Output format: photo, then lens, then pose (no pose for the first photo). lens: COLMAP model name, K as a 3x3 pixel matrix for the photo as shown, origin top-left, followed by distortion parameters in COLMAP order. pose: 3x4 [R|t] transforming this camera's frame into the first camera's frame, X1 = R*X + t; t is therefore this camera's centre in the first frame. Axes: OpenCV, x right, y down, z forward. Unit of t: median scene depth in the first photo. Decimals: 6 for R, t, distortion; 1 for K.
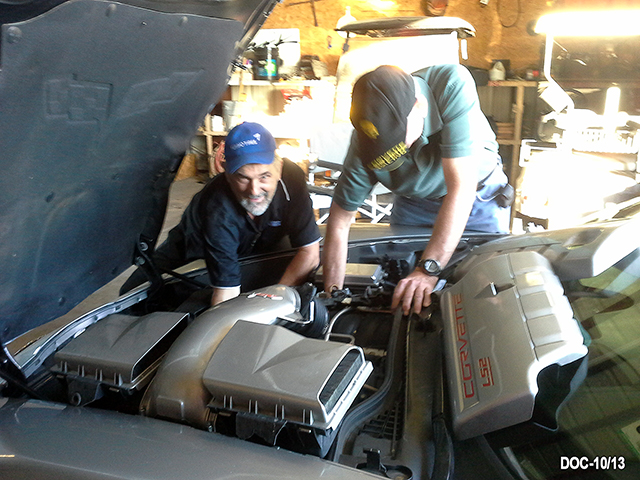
lens RADIAL K [[636.3, 0, 320.0], [0, 636.3, 240.0], [0, 0, 1]] dist [0.097804, -0.258258]
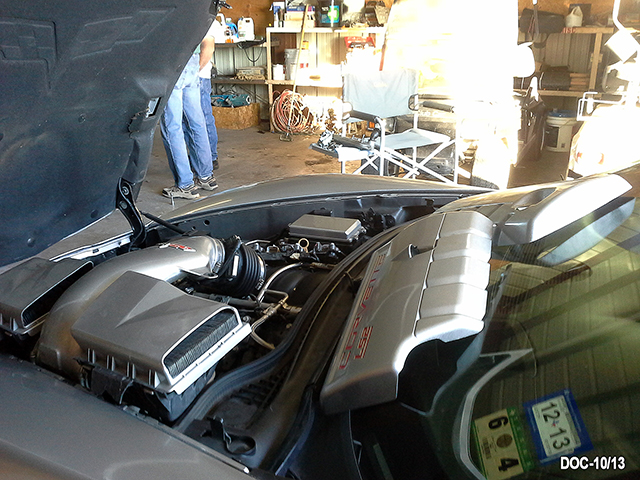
lens RADIAL K [[627.4, 0, 320.0], [0, 627.4, 240.0], [0, 0, 1]] dist [0.026610, -0.013718]
pose [[0.989149, 0.045904, -0.139560, 0.171762], [-0.035059, 0.996242, 0.079200, -0.002816], [0.142671, -0.073447, 0.987041, 0.072298]]
